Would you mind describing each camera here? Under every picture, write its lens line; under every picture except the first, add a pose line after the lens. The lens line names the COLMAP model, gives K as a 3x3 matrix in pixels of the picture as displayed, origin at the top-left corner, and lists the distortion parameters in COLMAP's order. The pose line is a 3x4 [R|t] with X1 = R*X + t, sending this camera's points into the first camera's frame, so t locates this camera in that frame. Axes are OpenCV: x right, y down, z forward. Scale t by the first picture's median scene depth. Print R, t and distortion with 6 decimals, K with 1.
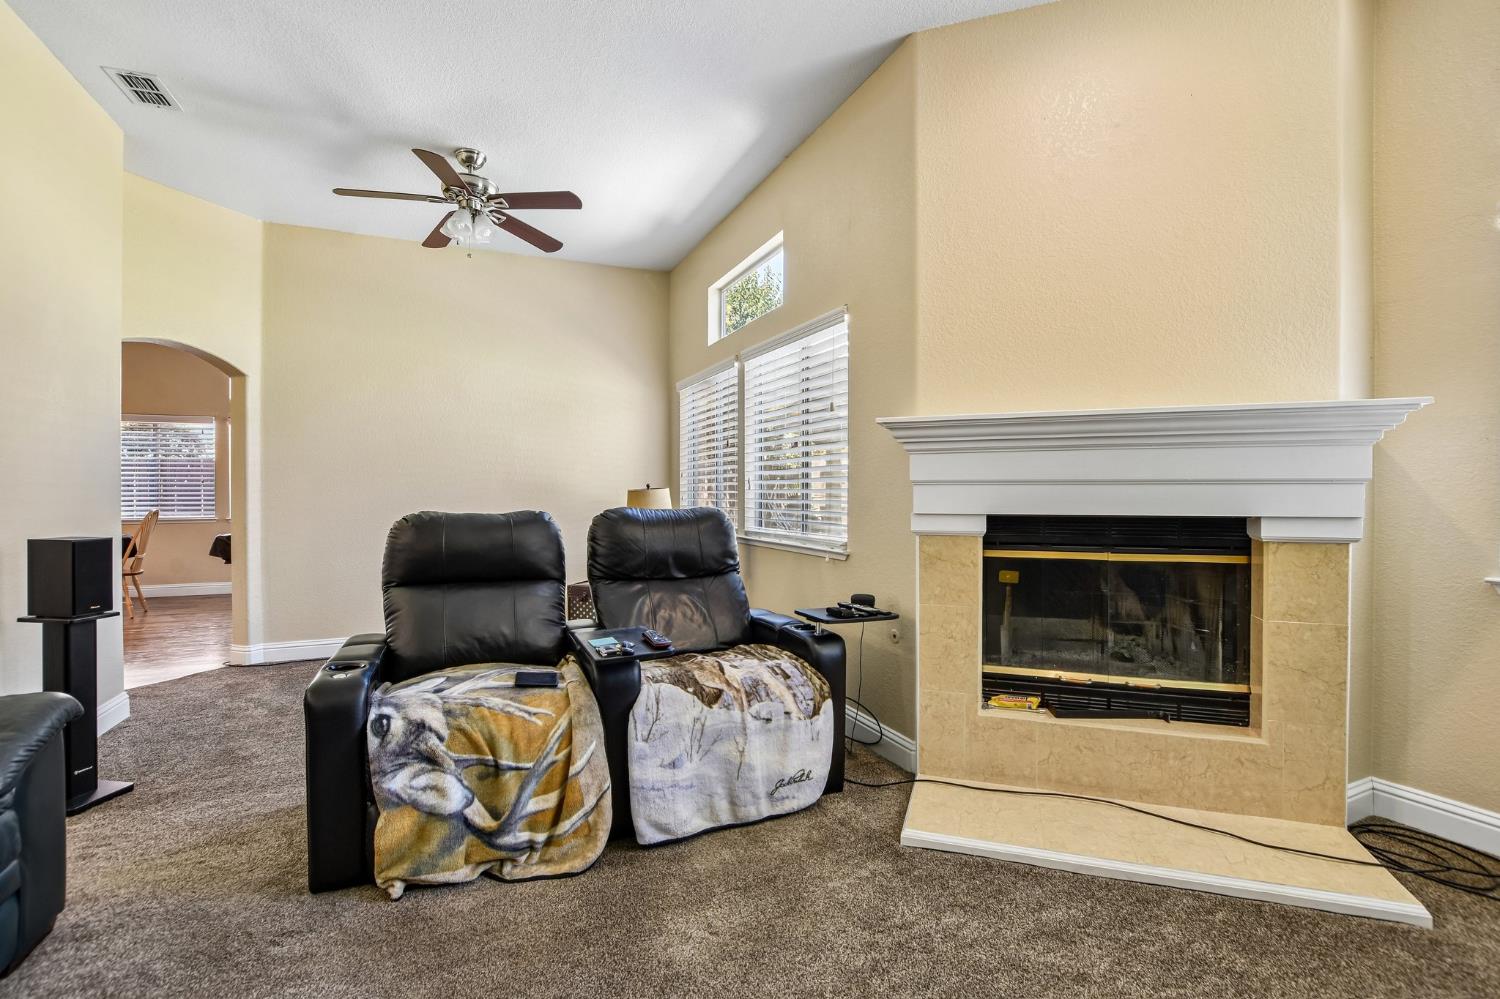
lens RADIAL K [[678.5, 0, 743.6], [0, 678.5, 510.7], [0, 0, 1]] dist [-0.025094, 0.000338]
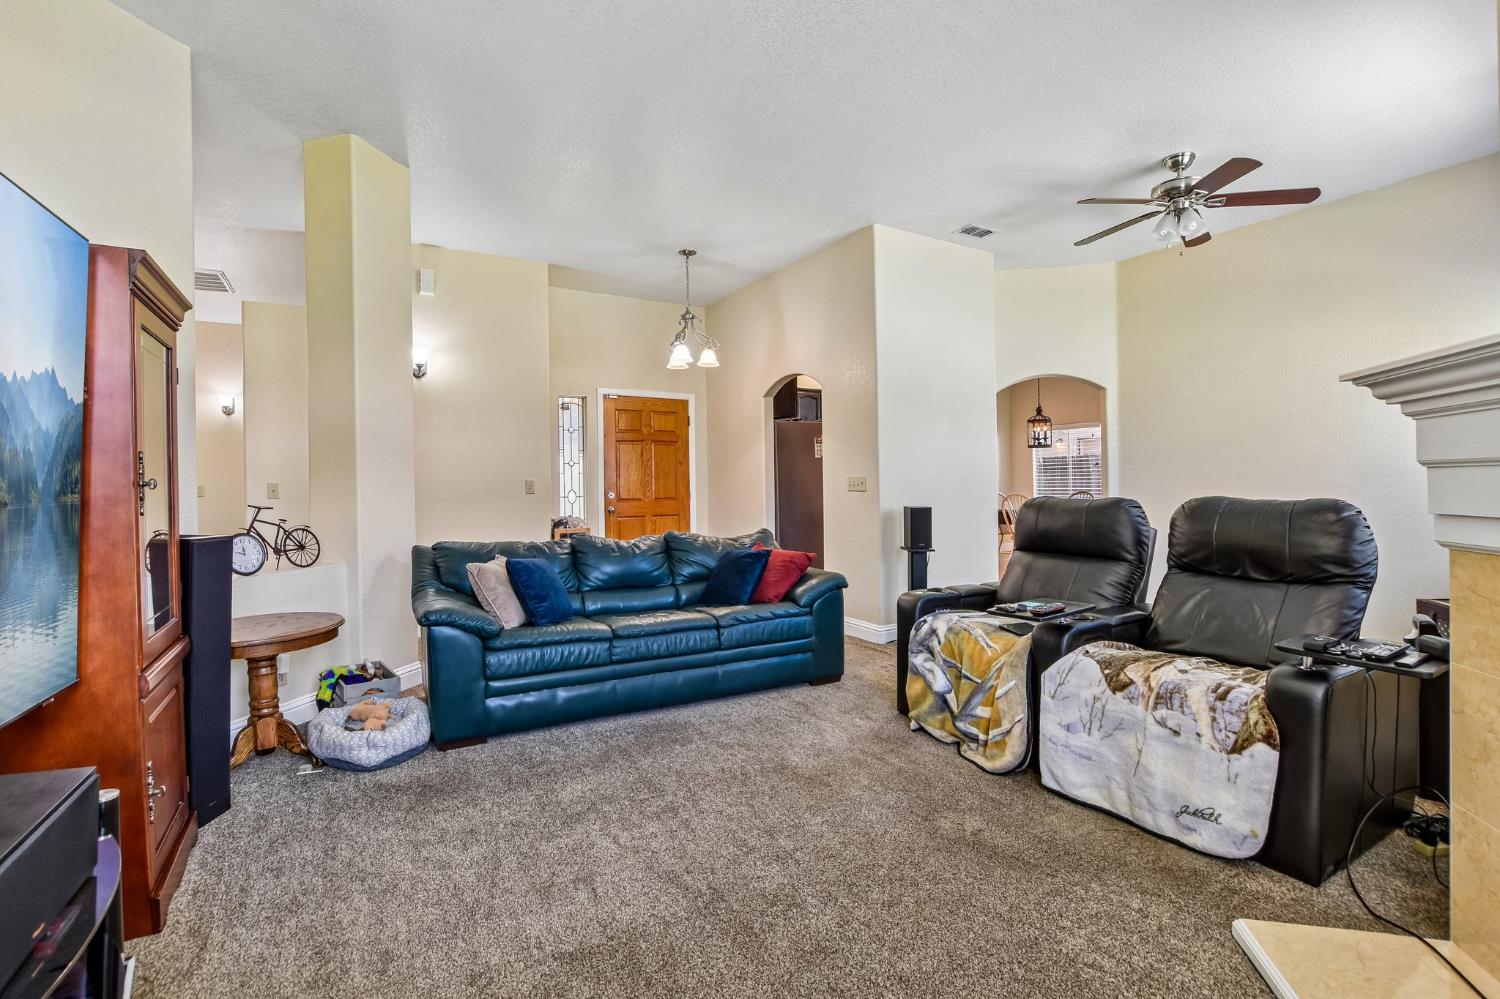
lens RADIAL K [[680.8, 0, 750.0], [0, 680.8, 499.5], [0, 0, 1]] dist [-0.001357, 0.000091]
pose [[0.113036, 0.025348, -0.993267, 0.897764], [-0.015295, 0.999600, 0.023769, -0.016627], [0.993473, 0.012506, 0.113379, 0.335972]]
